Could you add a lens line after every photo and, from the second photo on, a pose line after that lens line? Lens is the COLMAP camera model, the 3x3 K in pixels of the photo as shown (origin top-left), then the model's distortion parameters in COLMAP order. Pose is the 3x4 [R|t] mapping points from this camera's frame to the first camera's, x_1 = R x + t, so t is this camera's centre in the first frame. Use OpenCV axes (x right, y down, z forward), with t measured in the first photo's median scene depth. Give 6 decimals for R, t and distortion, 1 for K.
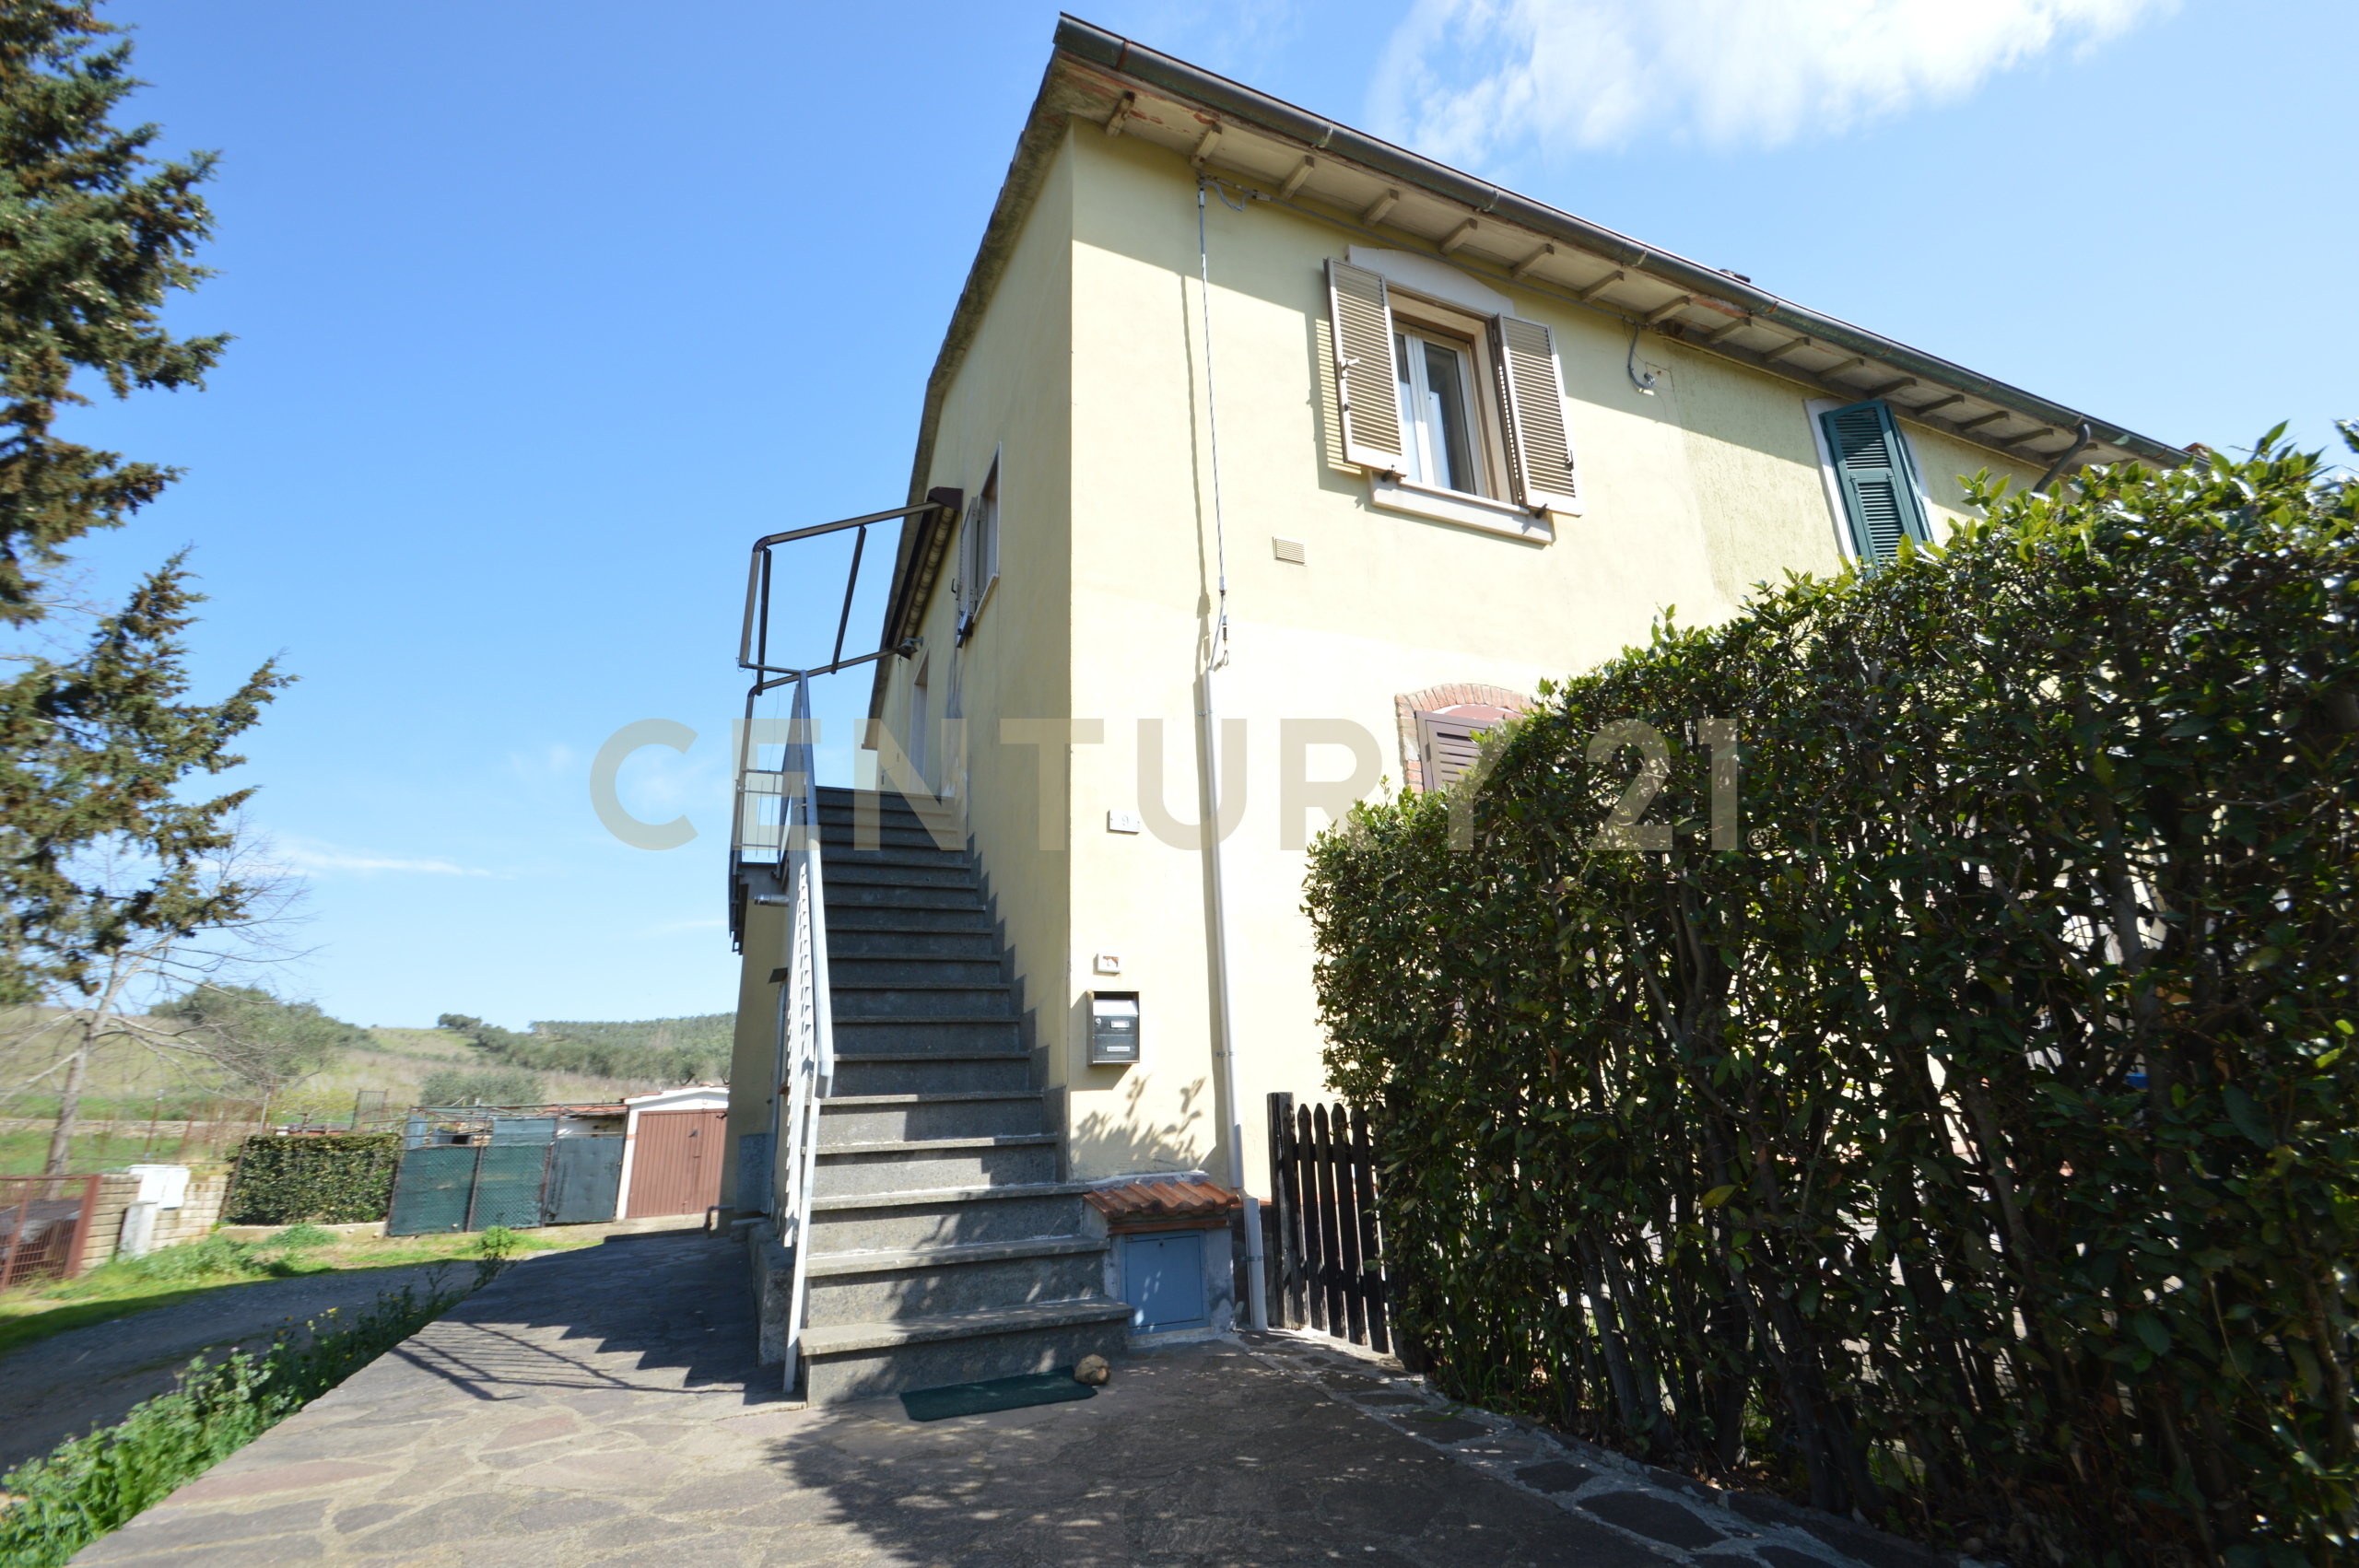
lens RADIAL K [[1042.1, 0, 1200.2], [0, 1042.1, 797.0], [0, 0, 1]] dist [0.018644, -0.020774]
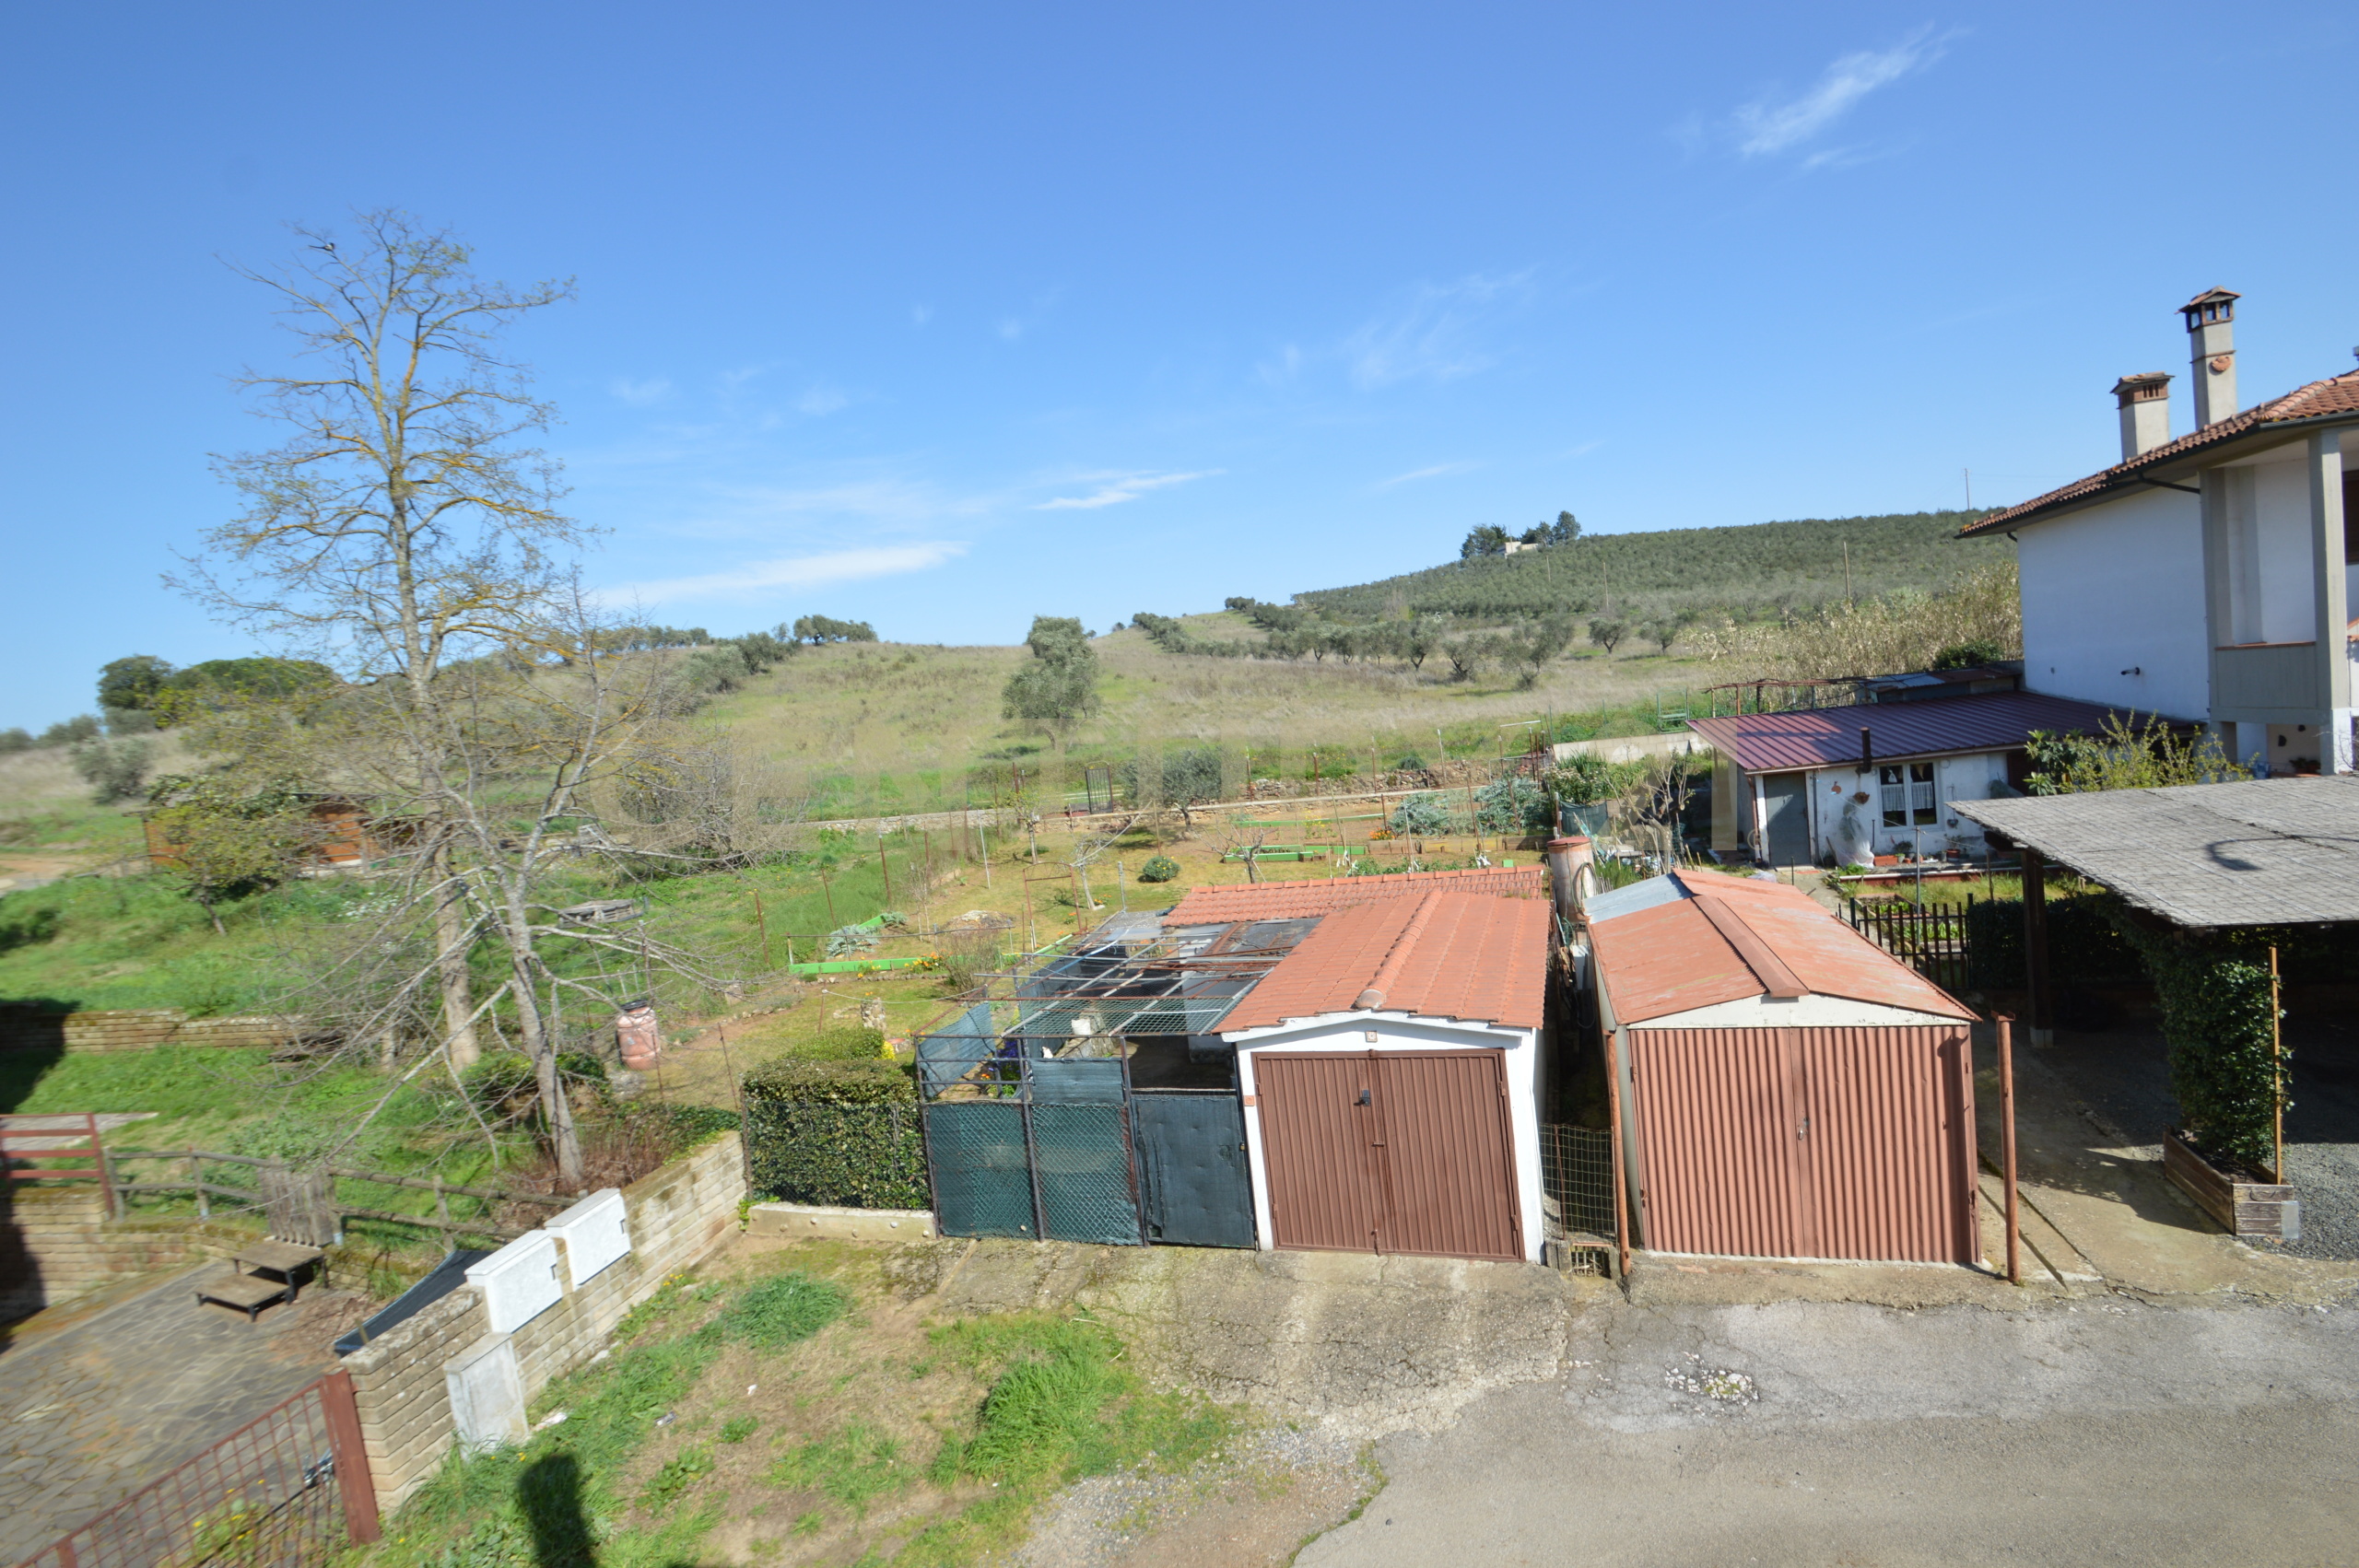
lens RADIAL K [[1042.1, 0, 1200.2], [0, 1042.1, 797.0], [0, 0, 1]] dist [0.018644, -0.020774]
pose [[0.786461, -0.001917, -0.617637, -0.813061], [0.268034, 0.901984, 0.338499, 0.057396], [0.556450, -0.431764, 0.709889, 2.229923]]
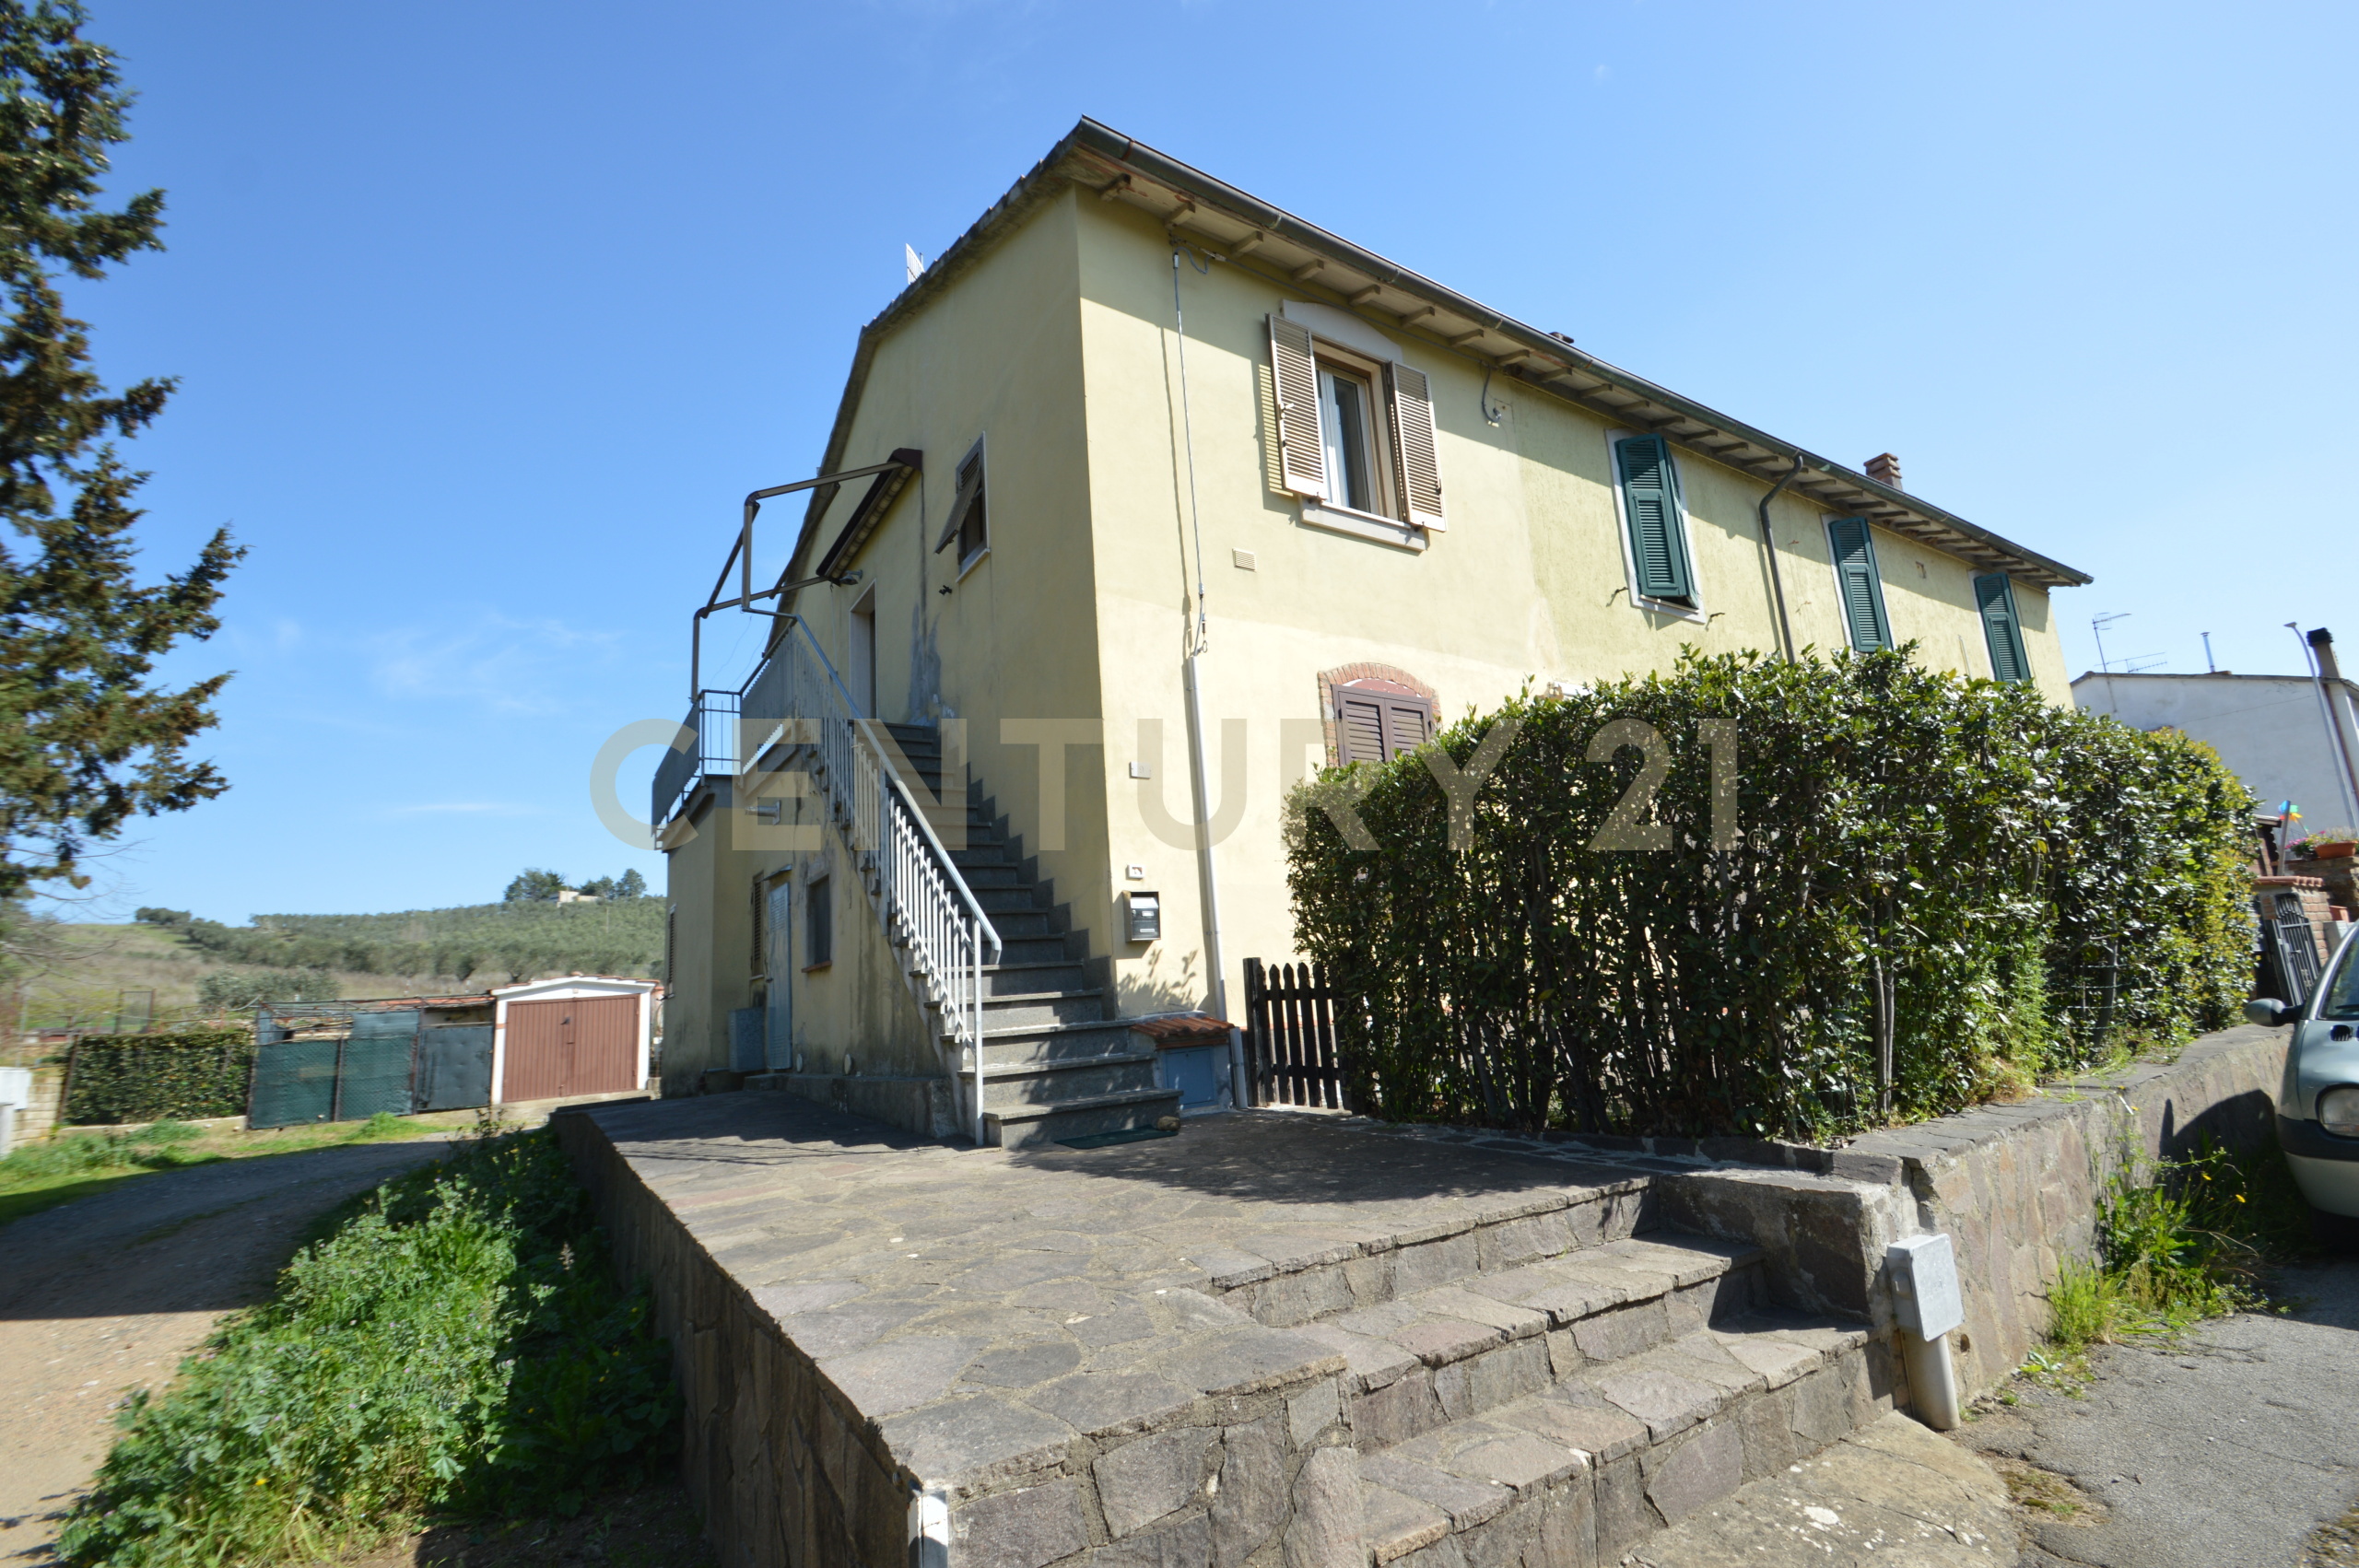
lens RADIAL K [[1042.1, 0, 1200.2], [0, 1042.1, 797.0], [0, 0, 1]] dist [0.018644, -0.020774]
pose [[0.983619, 0.005993, 0.180158, -0.191810], [-0.025526, 0.994007, 0.106299, -0.071232], [-0.178441, -0.109156, 0.977877, -0.295004]]
